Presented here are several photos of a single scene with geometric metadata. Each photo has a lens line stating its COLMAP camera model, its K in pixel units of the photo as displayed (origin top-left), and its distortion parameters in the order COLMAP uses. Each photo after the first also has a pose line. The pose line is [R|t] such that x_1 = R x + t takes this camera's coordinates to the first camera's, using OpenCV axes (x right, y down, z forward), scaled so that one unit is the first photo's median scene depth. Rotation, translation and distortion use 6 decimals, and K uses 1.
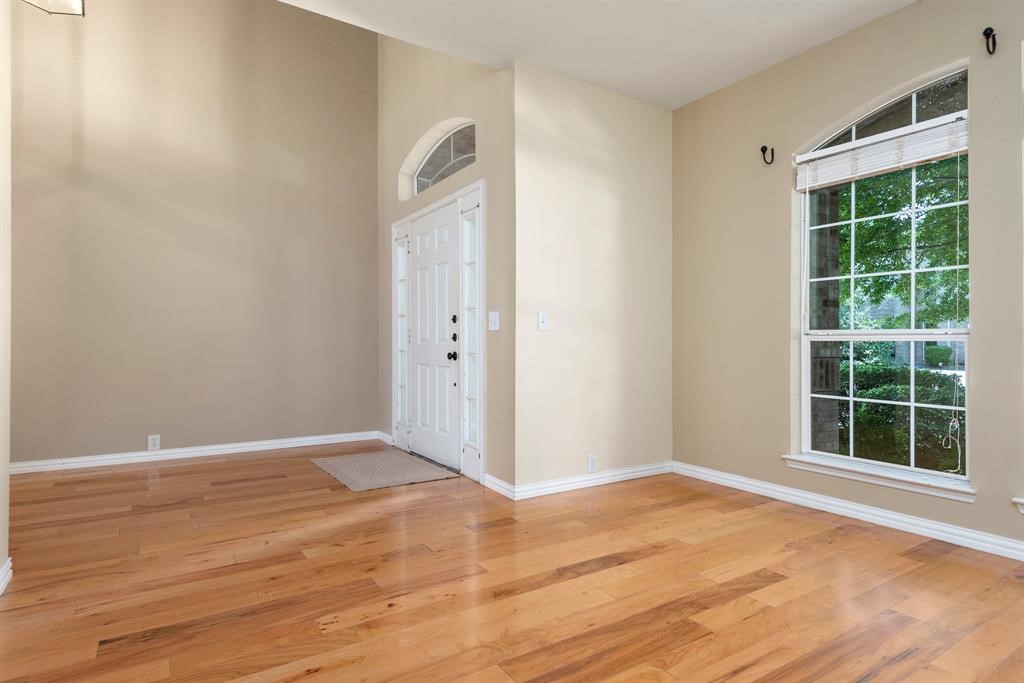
lens RADIAL K [[551.7, 0, 513.0], [0, 551.7, 342.6], [0, 0, 1]] dist [0.027719, -0.010067]
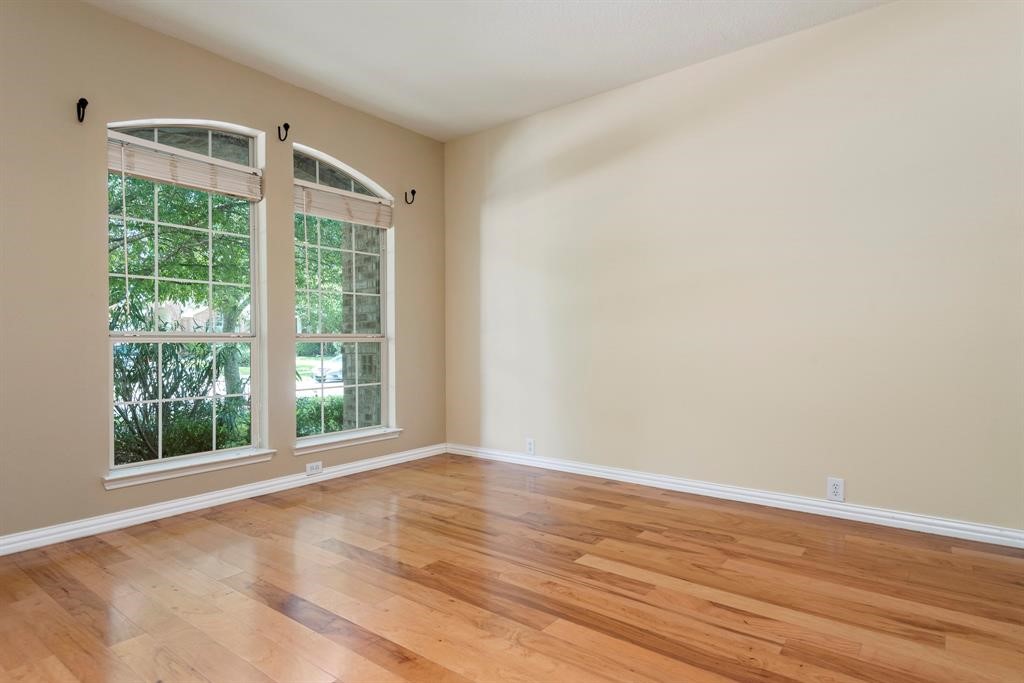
lens RADIAL K [[551.7, 0, 513.9], [0, 551.7, 342.2], [0, 0, 1]] dist [0.027719, -0.010067]
pose [[-0.343192, 0.003071, 0.939260, -0.578674], [0.002890, 0.999993, -0.002214, 0.000576], [-0.939261, 0.001954, -0.343198, 0.783168]]
